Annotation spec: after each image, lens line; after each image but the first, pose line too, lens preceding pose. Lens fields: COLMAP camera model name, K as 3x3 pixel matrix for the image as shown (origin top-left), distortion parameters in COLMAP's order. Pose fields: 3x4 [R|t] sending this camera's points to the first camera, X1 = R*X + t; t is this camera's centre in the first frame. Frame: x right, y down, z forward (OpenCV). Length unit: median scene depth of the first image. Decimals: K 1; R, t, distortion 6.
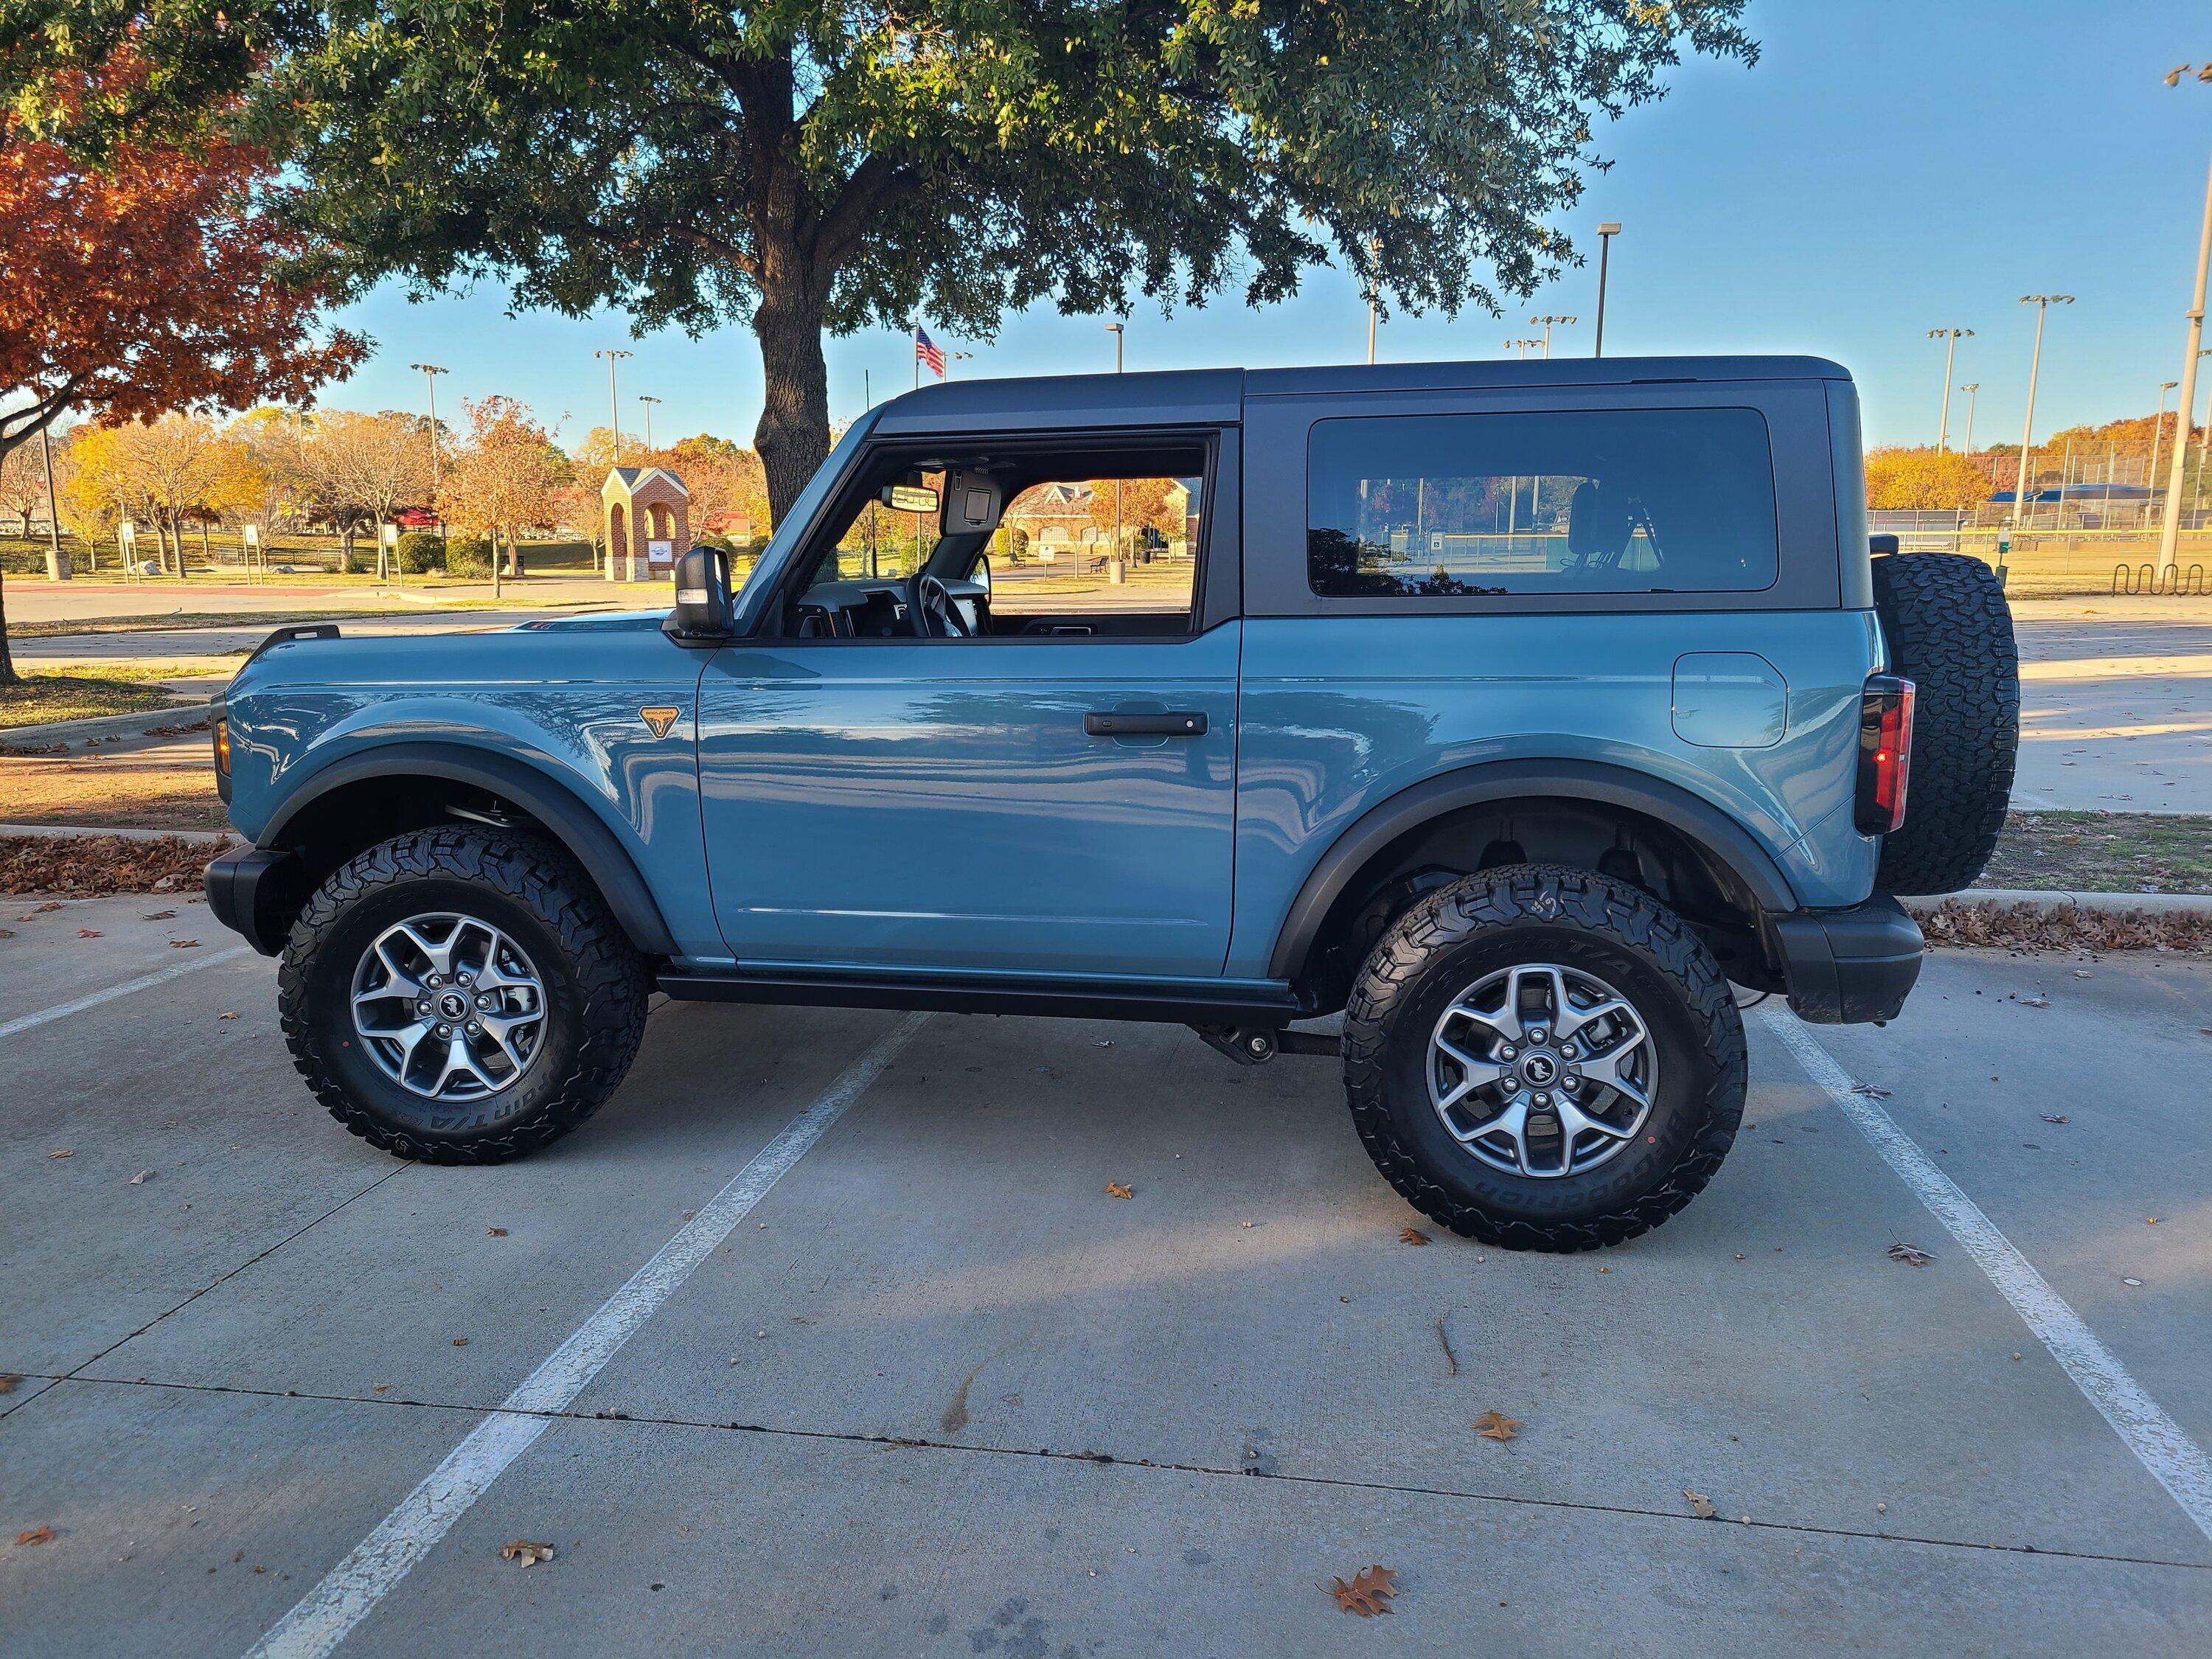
lens RADIAL K [[1613.1, 0, 1092.3], [0, 1613.1, 885.7], [0, 0, 1]] dist [0.037735, -0.005474]
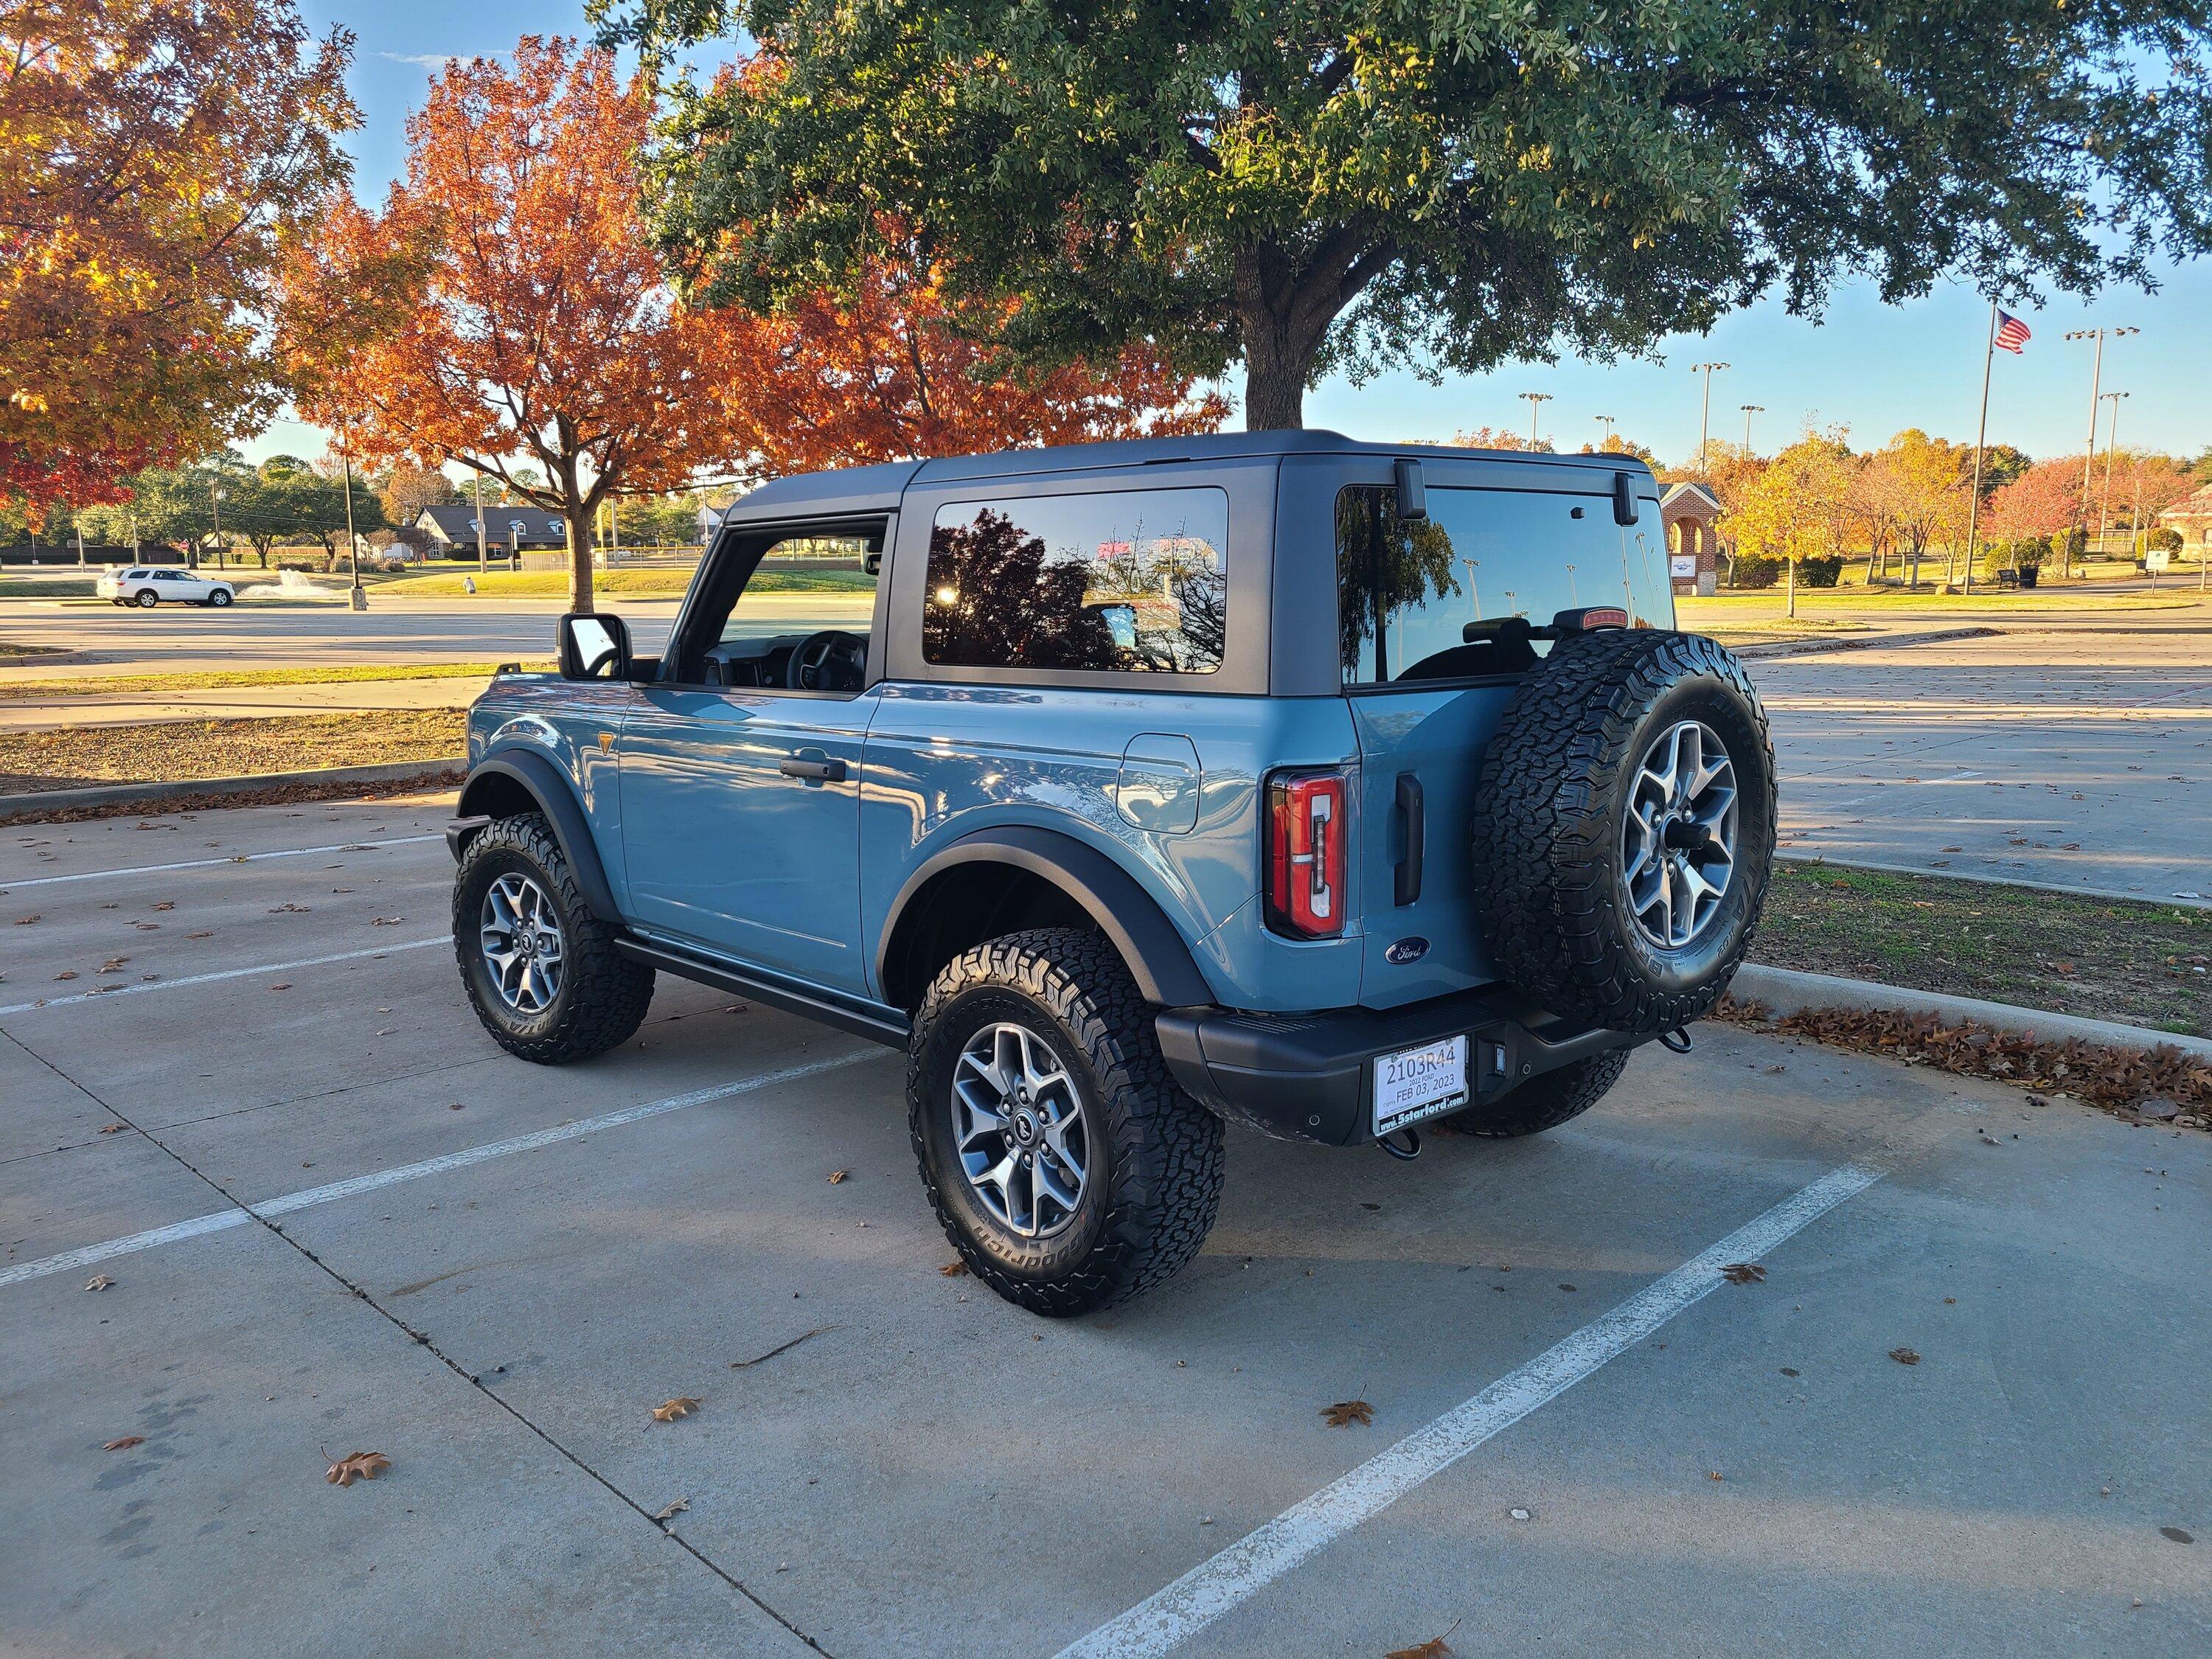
lens RADIAL K [[1613.1, 0, 1110.1], [0, 1613.1, 835.7], [0, 0, 1]] dist [0.037735, -0.005474]
pose [[0.813016, 0.085949, -0.575863, 0.866292], [-0.107836, 0.994161, -0.003865, -0.070031], [0.572169, 0.065241, 0.817537, 0.178954]]
